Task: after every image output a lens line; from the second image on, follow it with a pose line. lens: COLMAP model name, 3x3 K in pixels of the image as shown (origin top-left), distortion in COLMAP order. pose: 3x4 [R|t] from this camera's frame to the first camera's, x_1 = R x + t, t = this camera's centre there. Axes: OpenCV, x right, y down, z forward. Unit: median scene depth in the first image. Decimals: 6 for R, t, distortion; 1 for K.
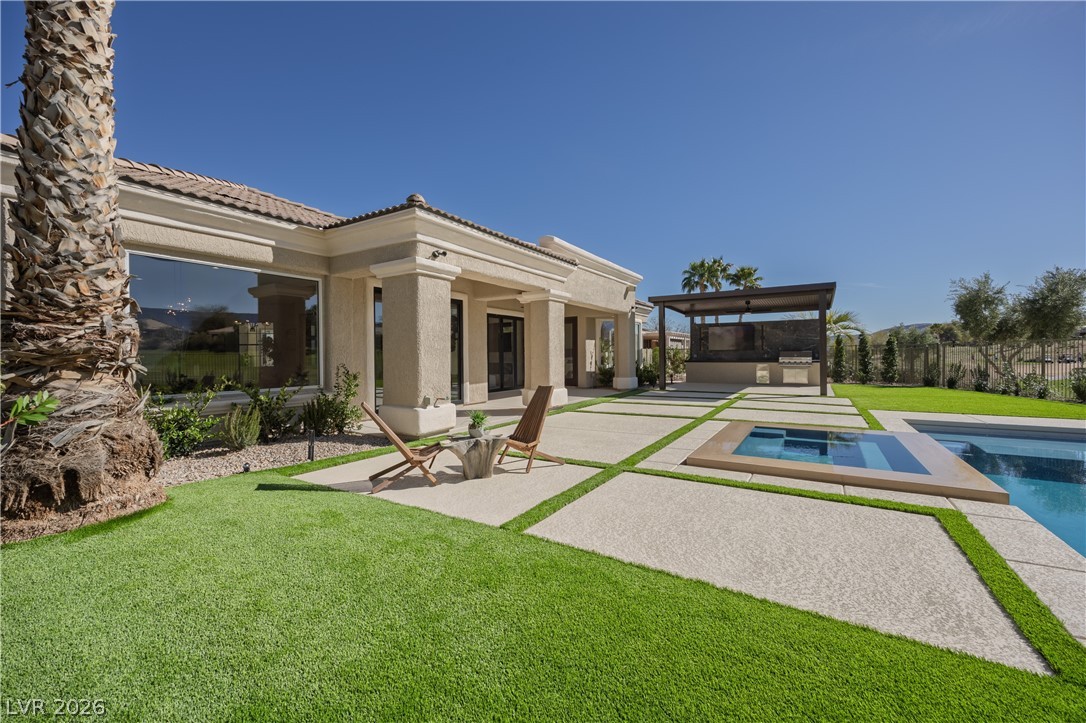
lens RADIAL K [[431.2, 0, 542.2], [0, 431.2, 358.7], [0, 0, 1]] dist [0.006139, -0.000454]
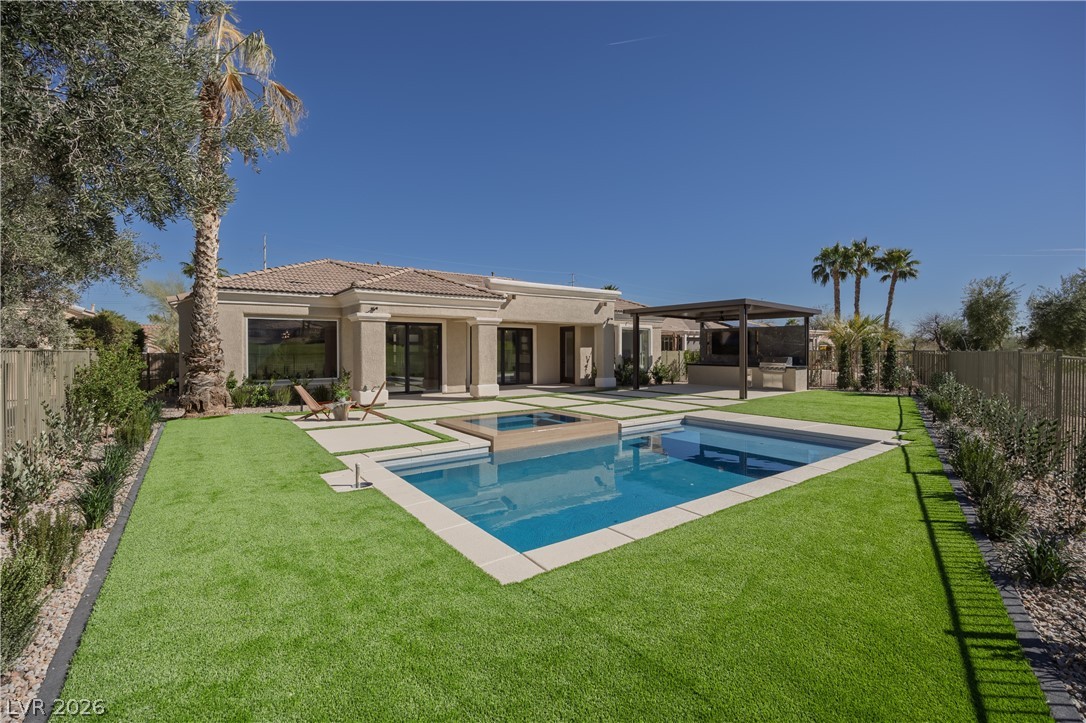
lens RADIAL K [[471.7, 0, 549.1], [0, 471.7, 356.0], [0, 0, 1]] dist [-0.017017, 0.000433]
pose [[0.931128, 0.011202, -0.364519, 1.243421], [-0.007638, 0.999908, 0.011220, -0.070958], [0.364612, -0.007663, 0.931128, -0.632984]]
